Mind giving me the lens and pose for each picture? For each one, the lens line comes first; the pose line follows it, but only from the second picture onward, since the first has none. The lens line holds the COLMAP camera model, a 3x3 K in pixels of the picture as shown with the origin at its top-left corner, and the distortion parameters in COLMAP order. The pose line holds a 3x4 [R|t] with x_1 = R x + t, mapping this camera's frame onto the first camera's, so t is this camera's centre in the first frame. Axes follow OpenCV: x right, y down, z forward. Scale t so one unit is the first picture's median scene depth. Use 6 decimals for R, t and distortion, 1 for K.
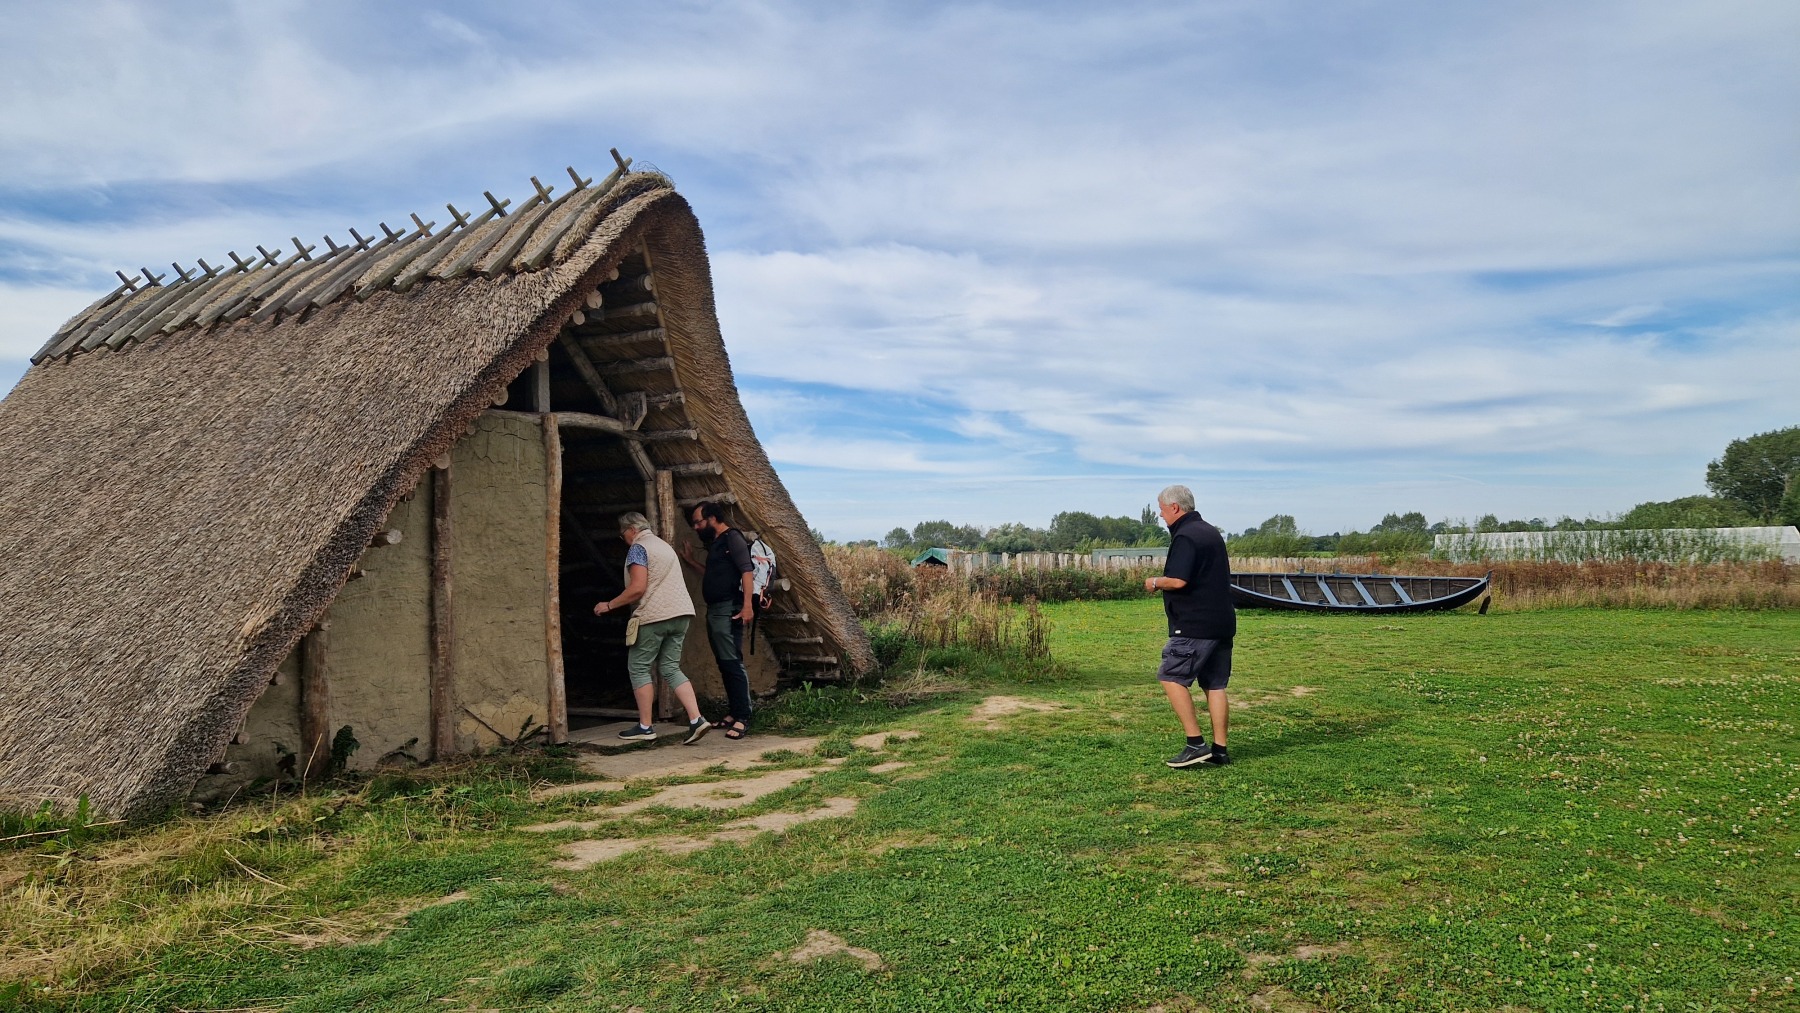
lens RADIAL K [[1230.1, 0, 903.4], [0, 1230.1, 491.8], [0, 0, 1]] dist [0.080878, -0.080510]
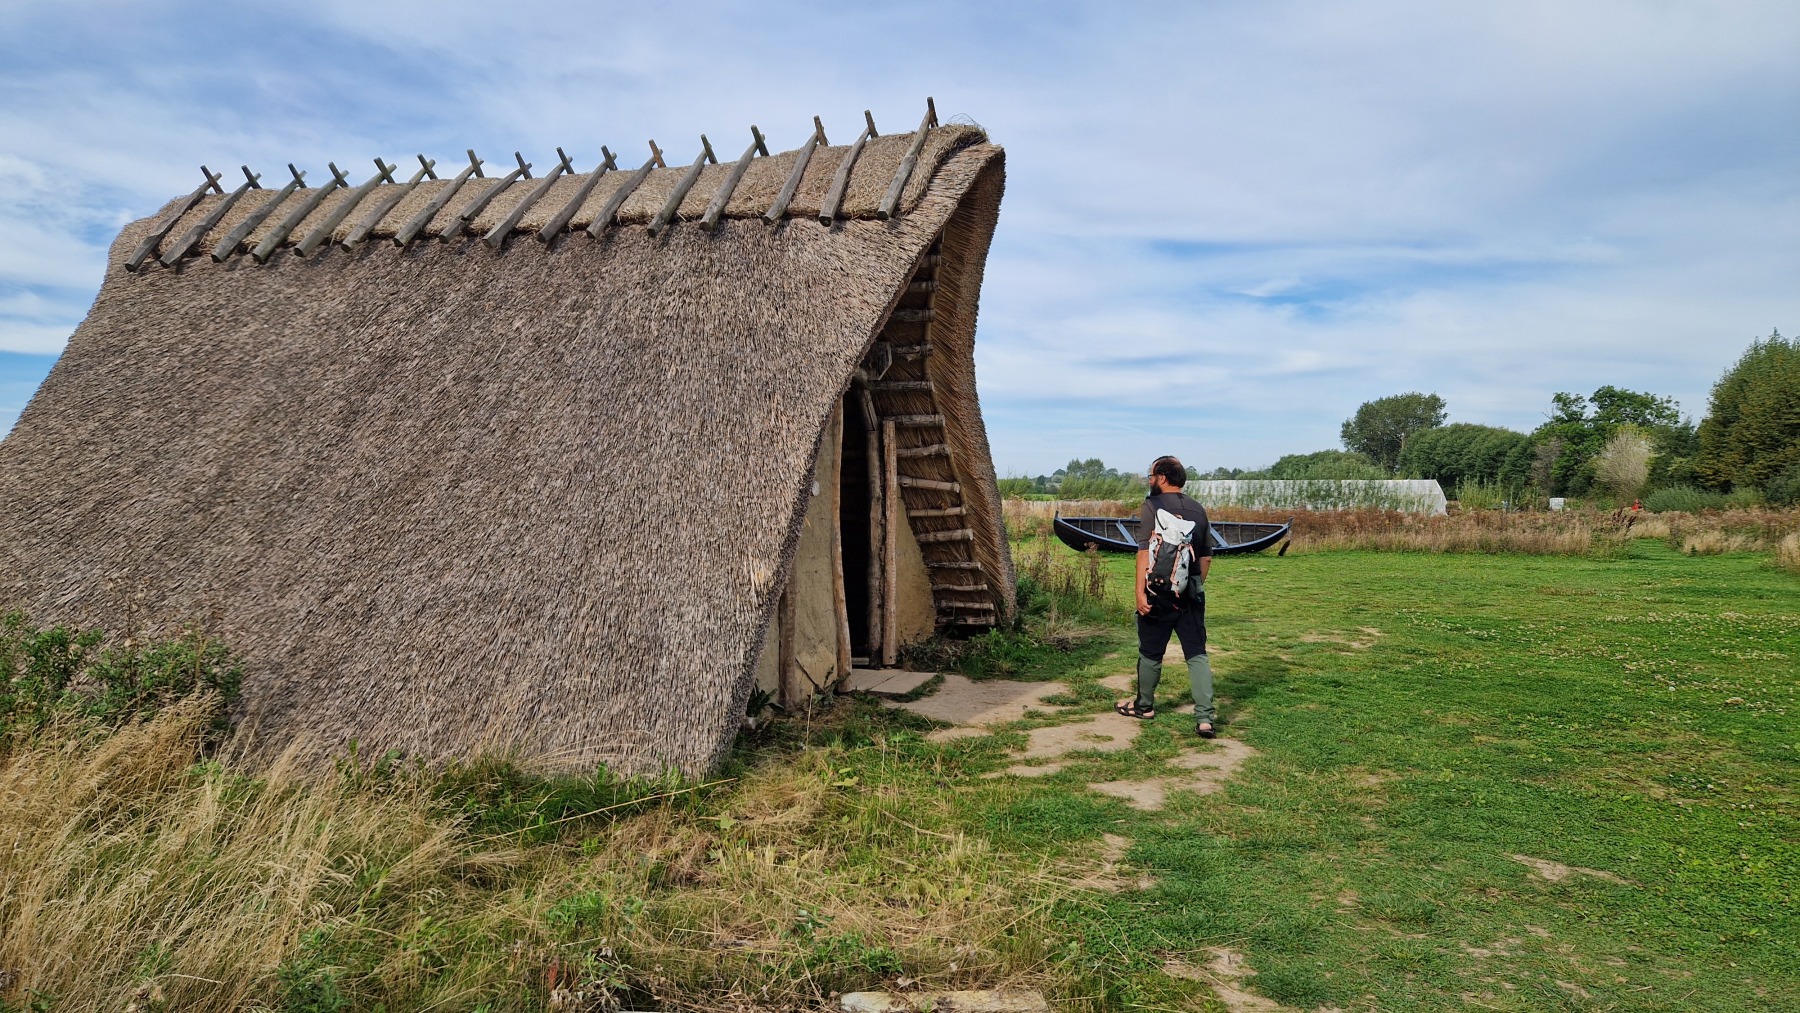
lens RADIAL K [[1230.1, 0, 903.4], [0, 1230.1, 491.8], [0, 0, 1]] dist [0.080878, -0.080510]
pose [[0.966995, 0.017514, 0.254194, -0.472375], [-0.030506, 0.998417, 0.047257, -0.007660], [-0.252963, -0.053451, 0.965998, 0.028316]]
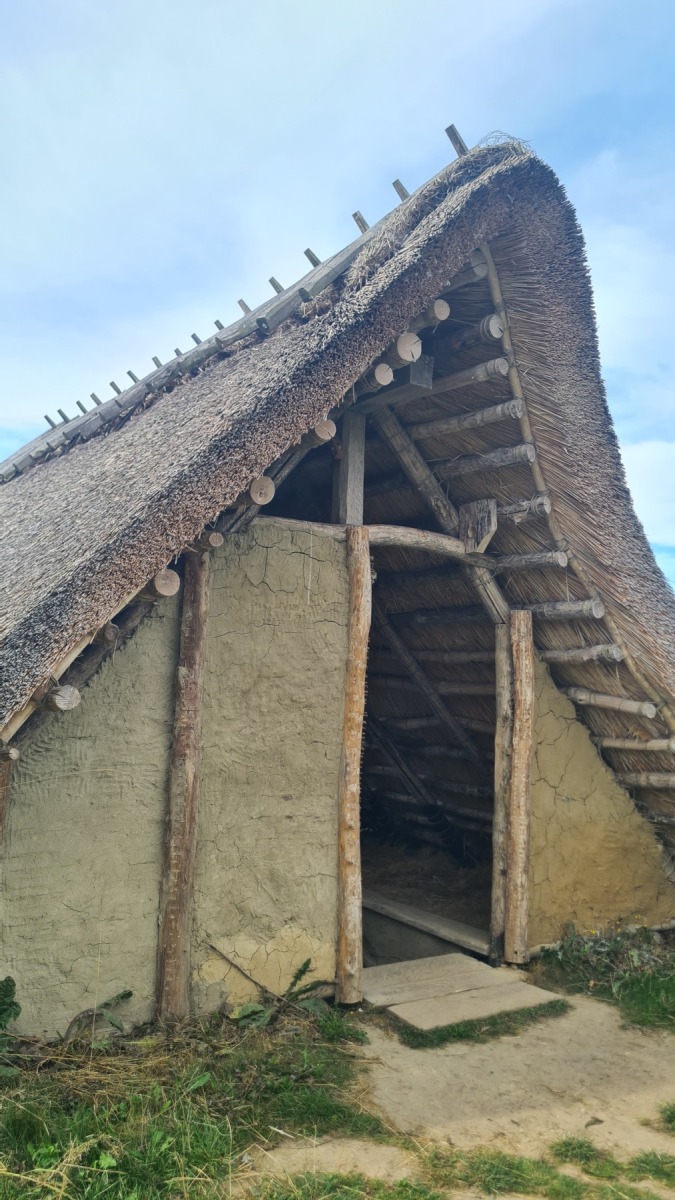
lens RADIAL K [[935.7, 0, 331.6], [0, 935.7, 594.6], [0, 0, 1]] dist [0.062584, -0.001029]
pose [[0.903029, 0.019617, -0.429131, -0.063397], [-0.036981, 0.998798, -0.032162, -0.005009], [0.427984, 0.044913, 0.902670, 0.493457]]
